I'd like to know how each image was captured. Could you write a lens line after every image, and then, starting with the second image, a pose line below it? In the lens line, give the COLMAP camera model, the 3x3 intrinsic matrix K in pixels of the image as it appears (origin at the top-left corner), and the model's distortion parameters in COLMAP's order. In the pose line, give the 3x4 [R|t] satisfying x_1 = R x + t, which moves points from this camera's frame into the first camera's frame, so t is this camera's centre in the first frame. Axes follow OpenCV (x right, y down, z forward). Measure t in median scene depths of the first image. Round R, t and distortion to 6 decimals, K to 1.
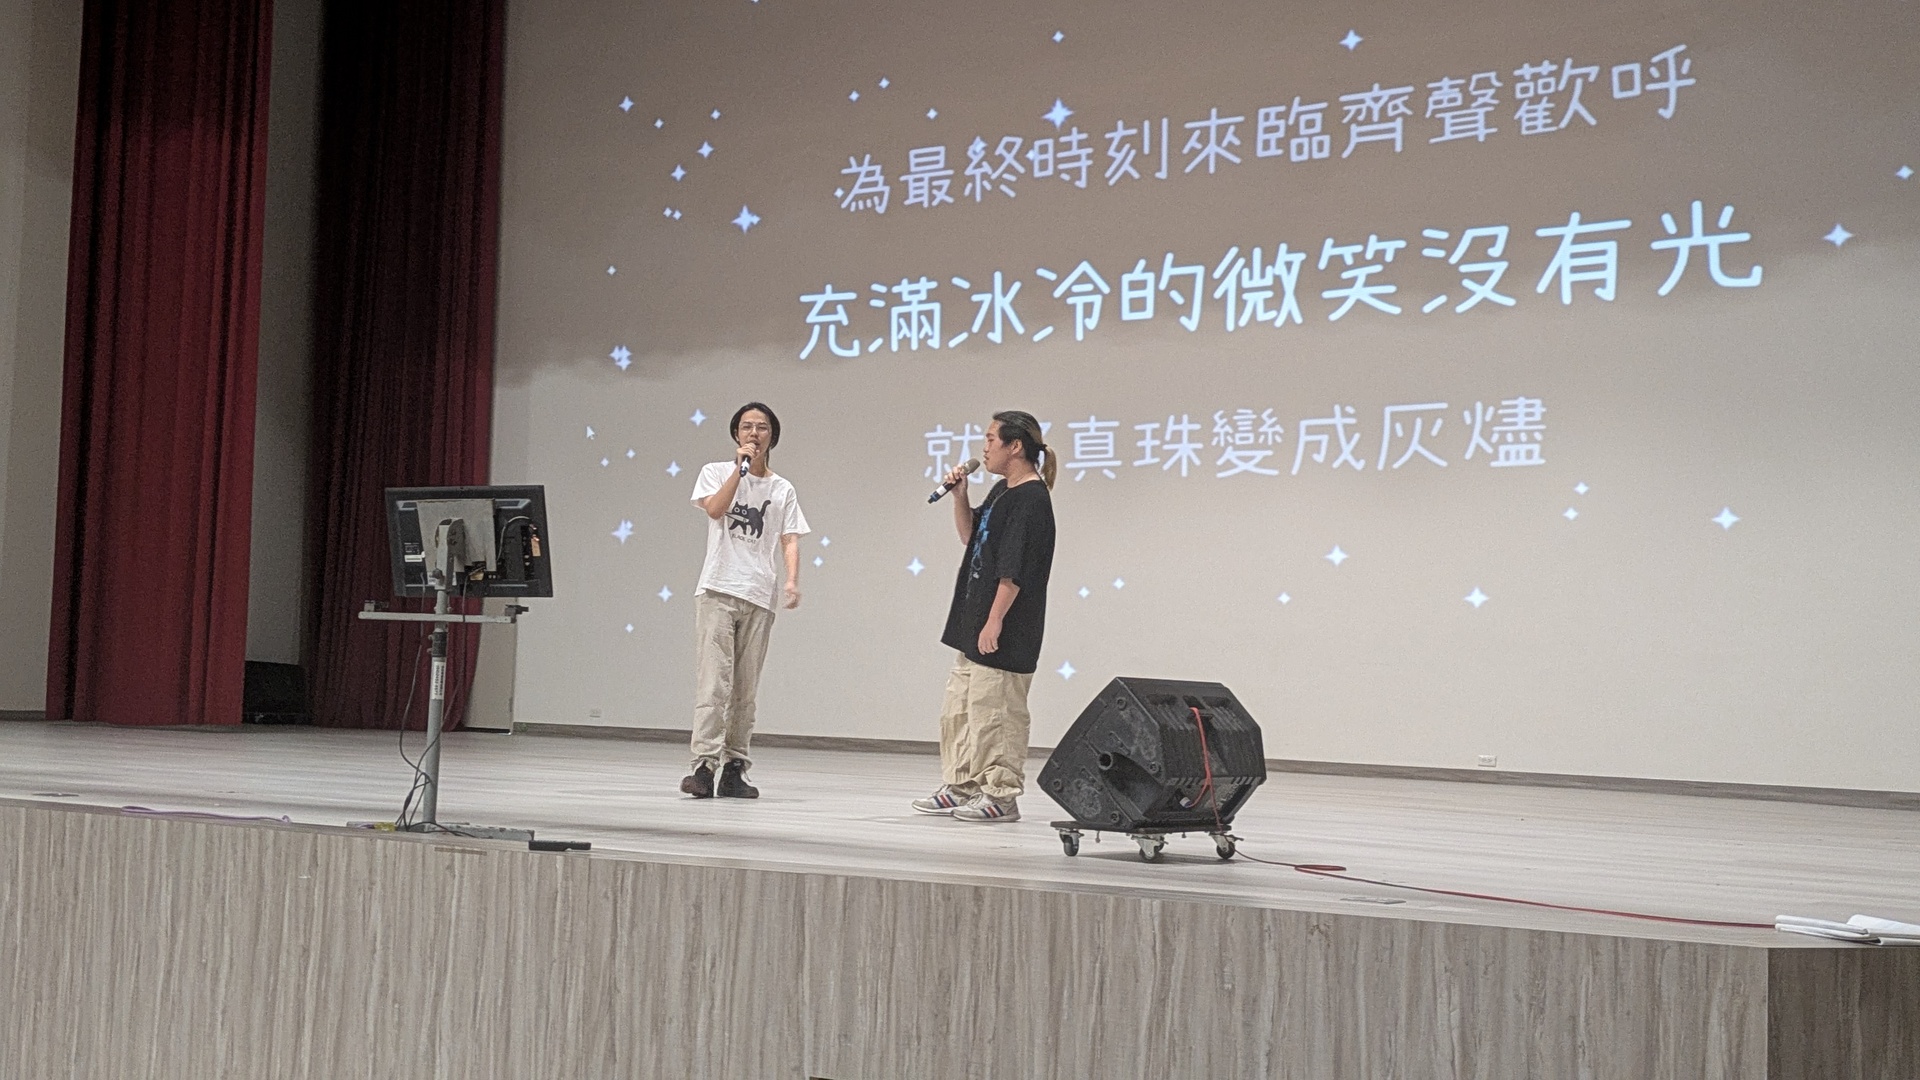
lens RADIAL K [[2251.1, 0, 960.0], [0, 2251.1, 540.0], [0, 0, 1]] dist [0.055919, -0.037645]
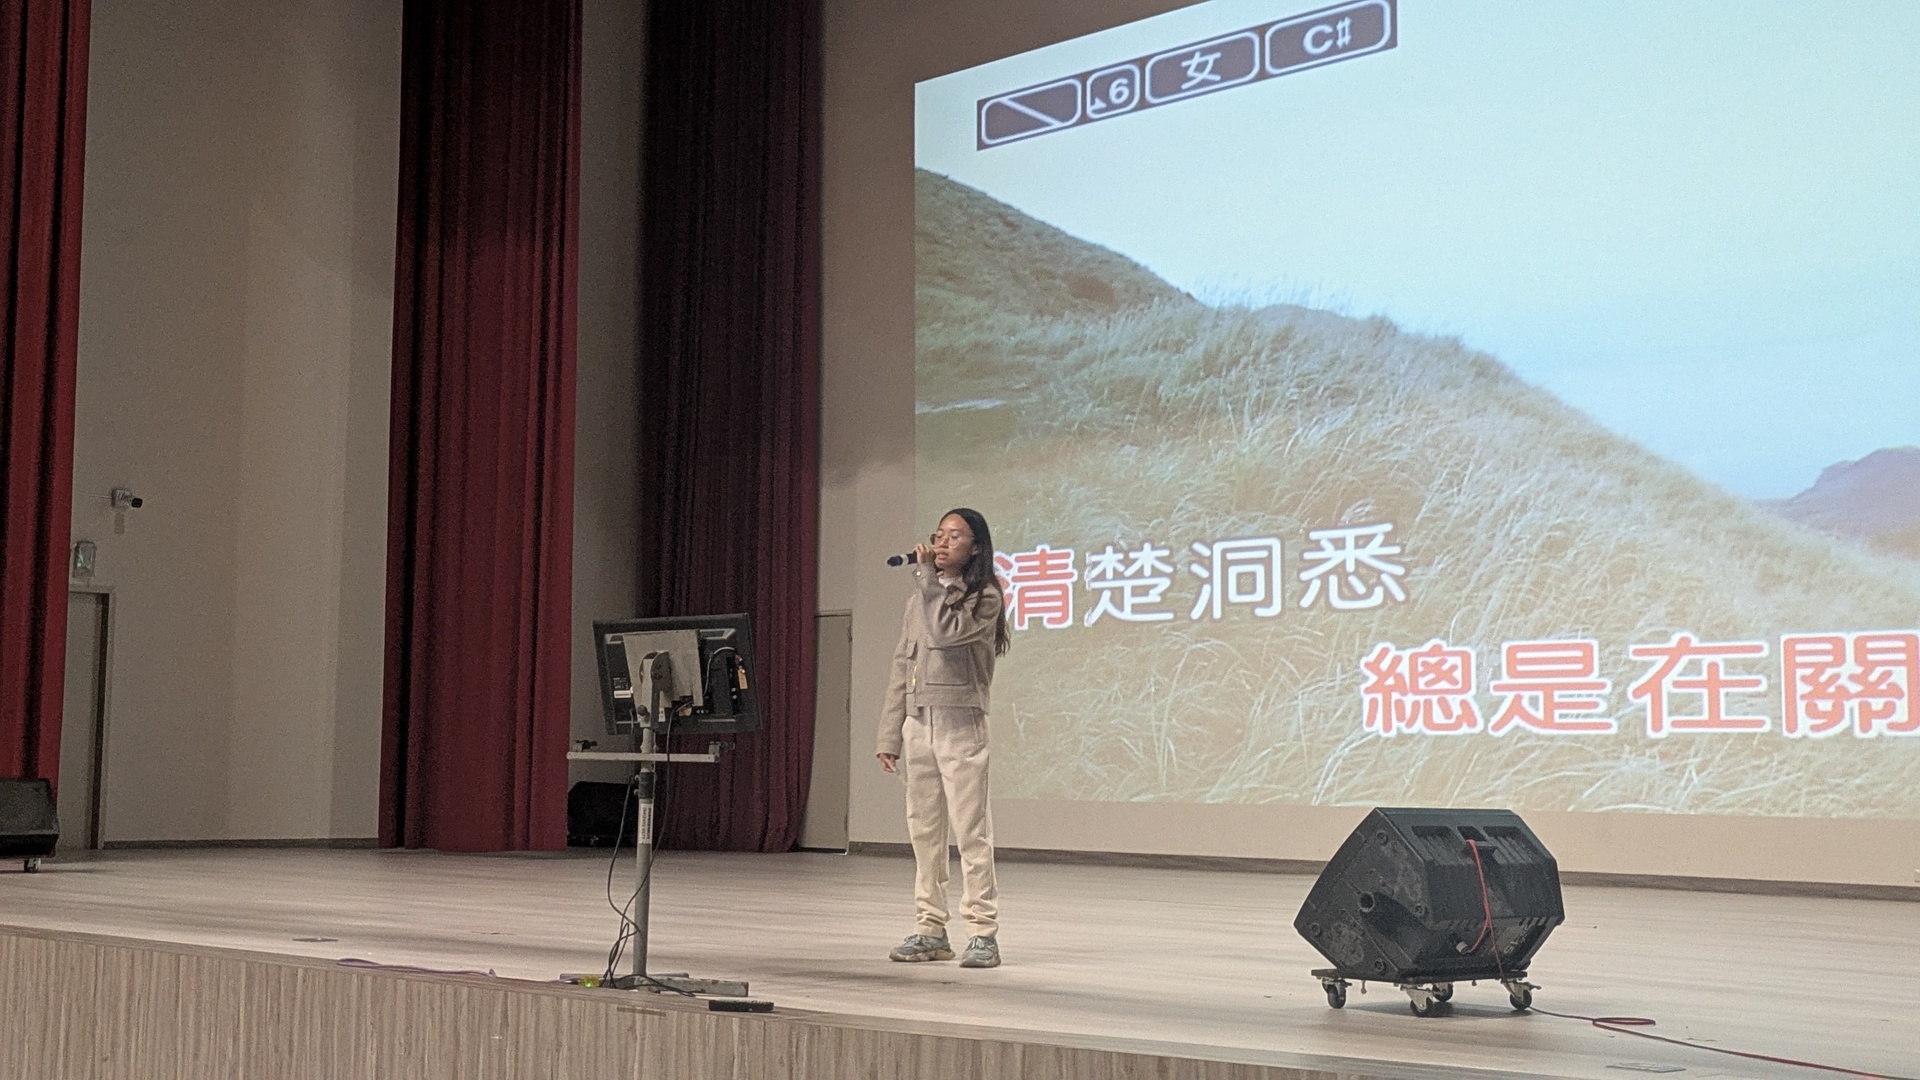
lens RADIAL K [[2424.0, 0, 936.7], [0, 2424.0, 541.2], [0, 0, 1]] dist [0.055315, -0.045576]
pose [[0.983565, -0.037273, -0.176666, 0.075890], [0.030759, 0.998747, -0.039470, -0.012490], [0.177916, 0.033387, 0.983479, 0.017485]]
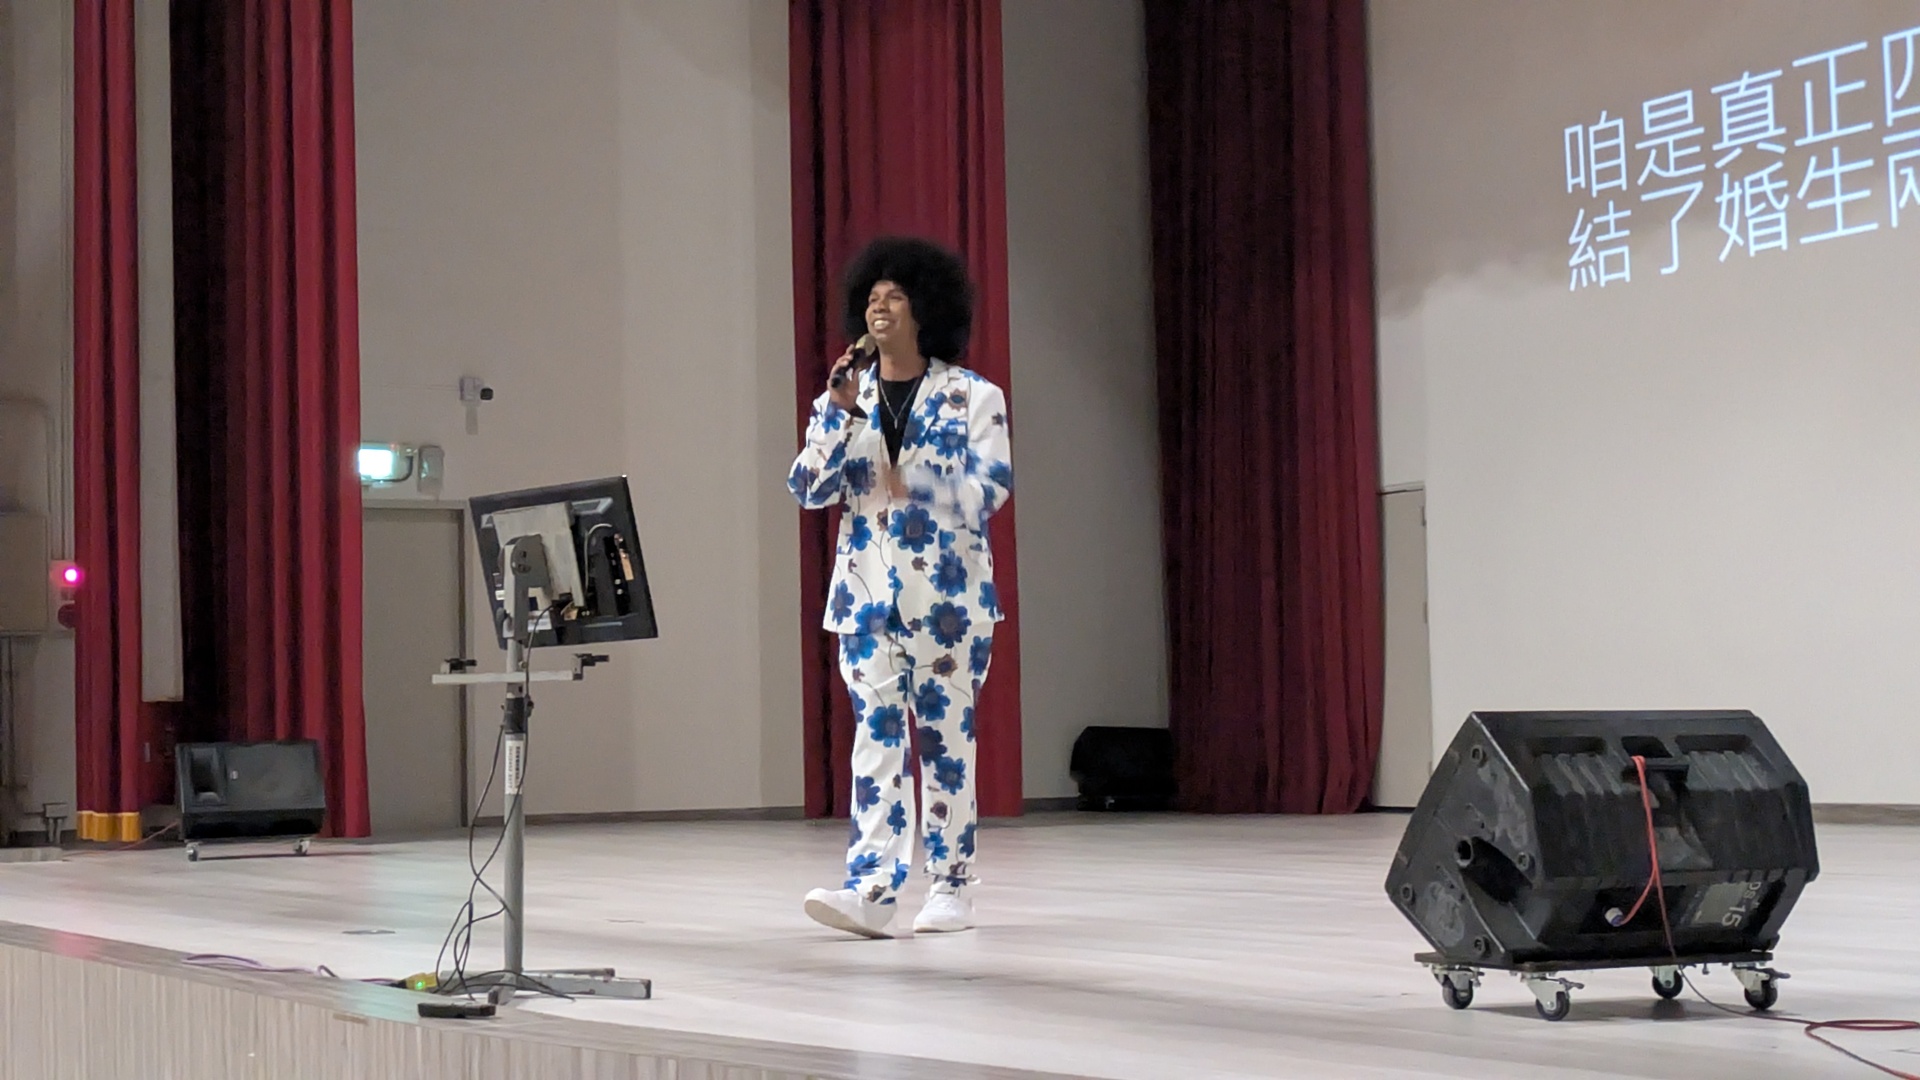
lens RADIAL K [[3180.3, 0, 895.7], [0, 3180.3, 538.1], [0, 0, 1]] dist [0.062471, -0.100108]
pose [[0.892015, -0.077118, -0.445379, 0.330028], [0.077679, 0.996833, -0.017028, 0.018043], [0.445282, -0.019408, 0.895180, 0.179130]]
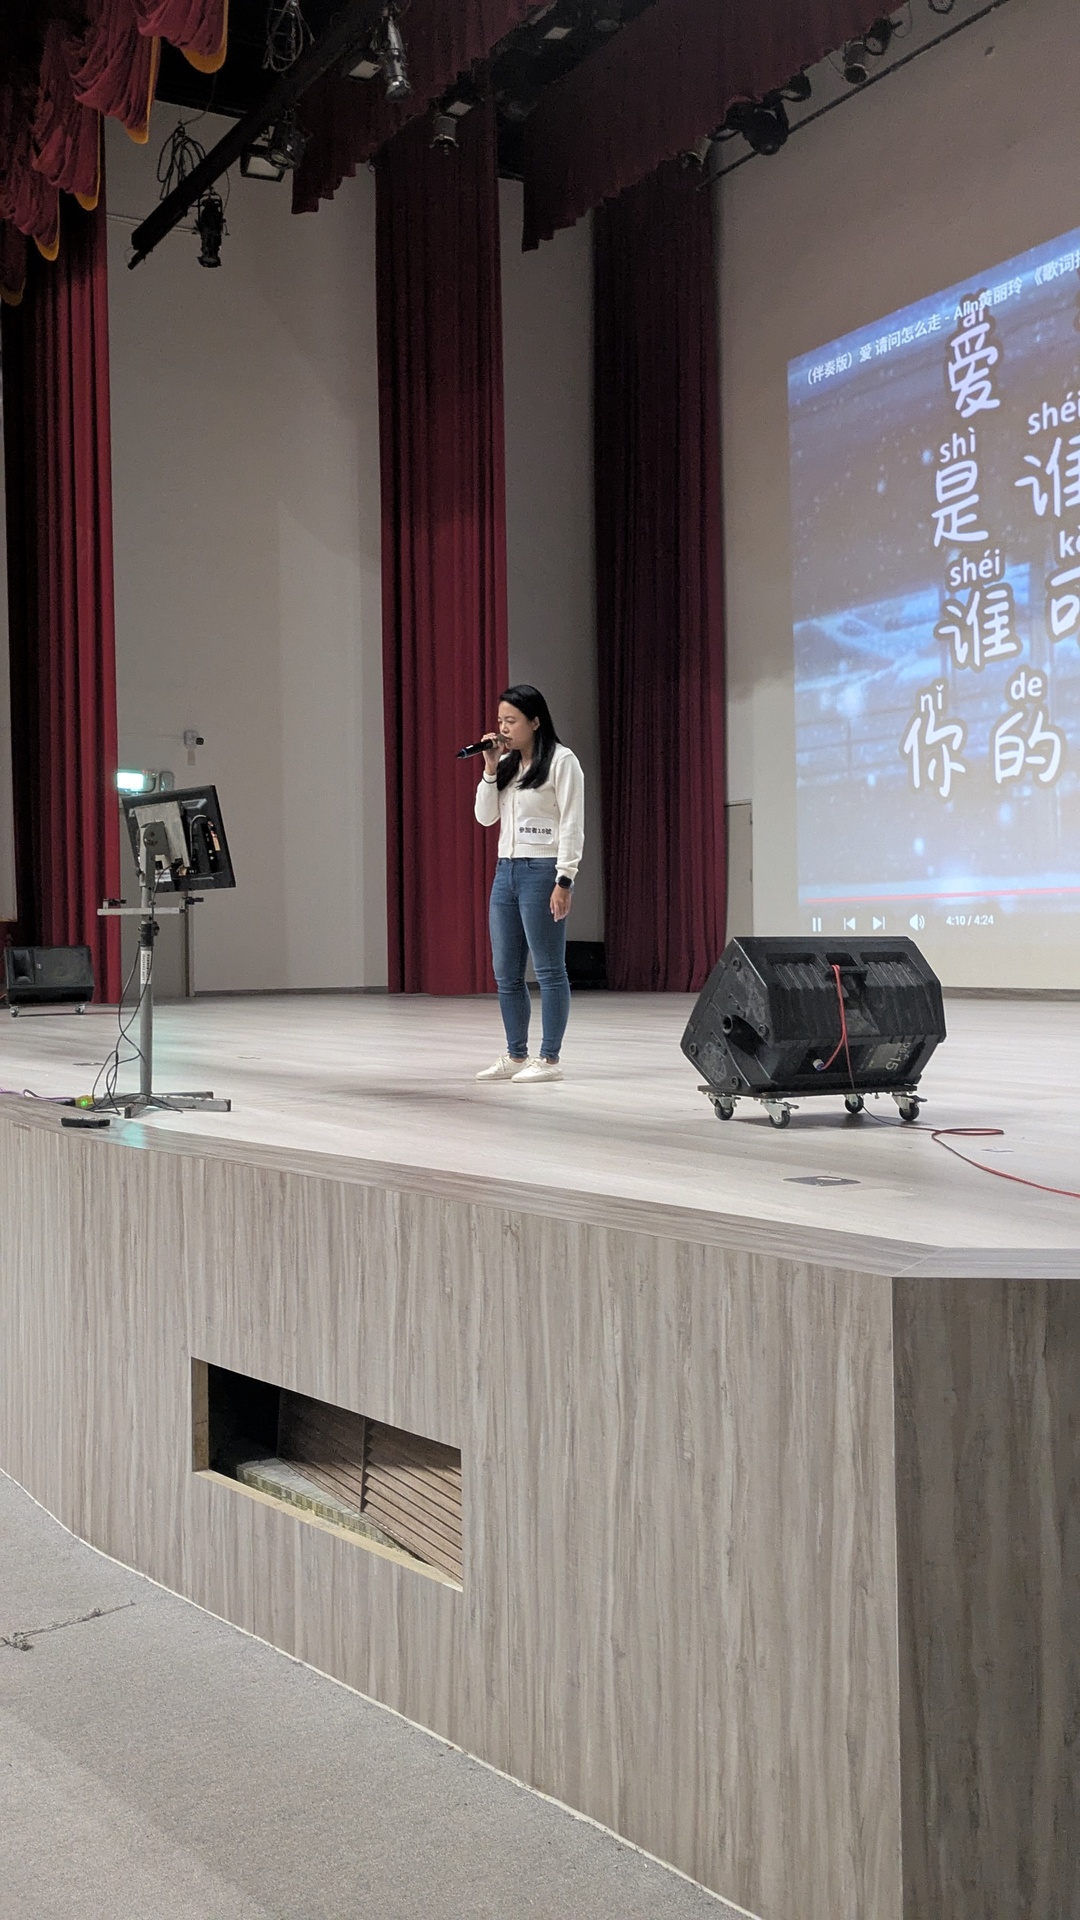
lens RADIAL K [[1816.9, 0, 540.1], [0, 1816.9, 936.7], [0, 0, 1]] dist [0.057248, -0.009698]
pose [[0.910092, -0.044971, -0.411960, 0.330083], [0.069114, 0.996643, 0.043889, 0.021826], [0.408603, -0.068415, 0.910144, 0.270363]]
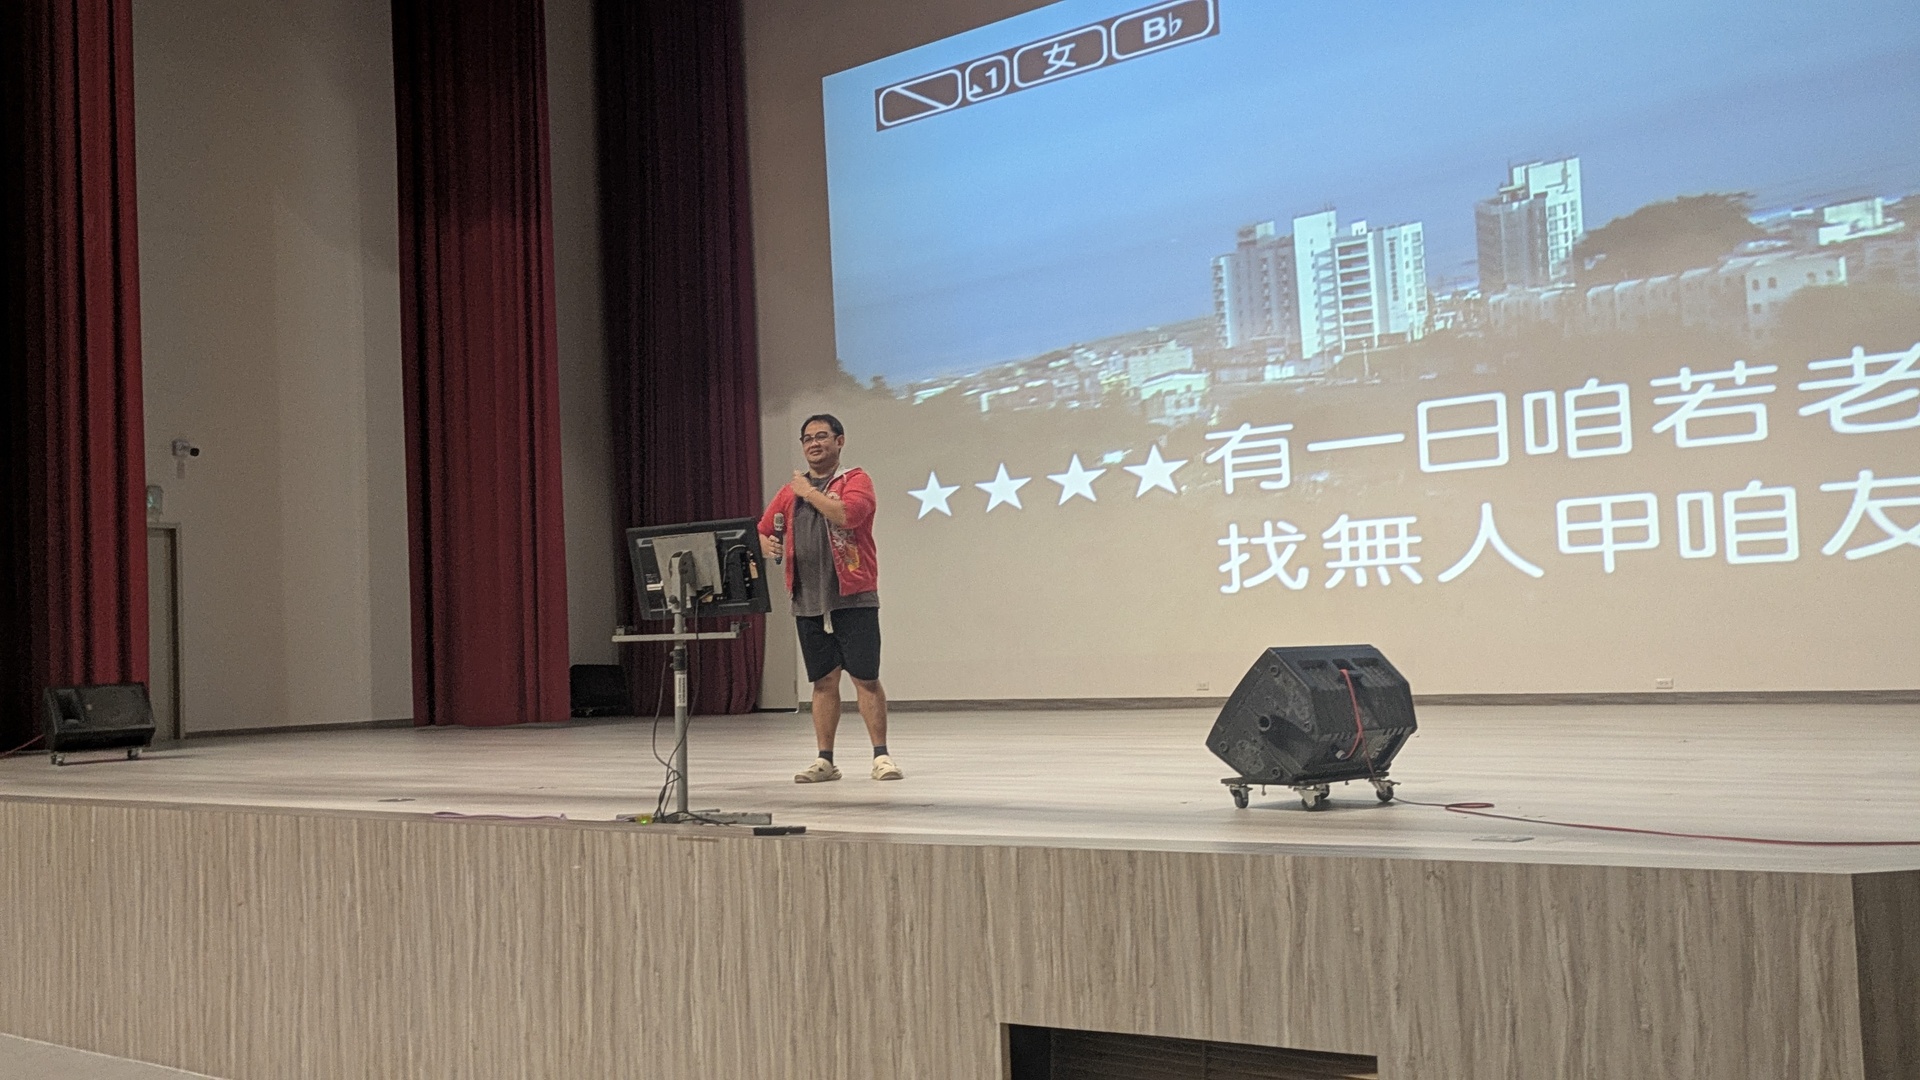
lens RADIAL K [[1977.6, 0, 938.2], [0, 1977.6, 556.4], [0, 0, 1]] dist [0.055487, -0.038658]
pose [[0.988587, -0.074936, -0.130695, 0.040983], [0.077470, 0.996891, 0.014404, -0.011761], [0.129209, -0.024364, 0.991318, 0.004002]]
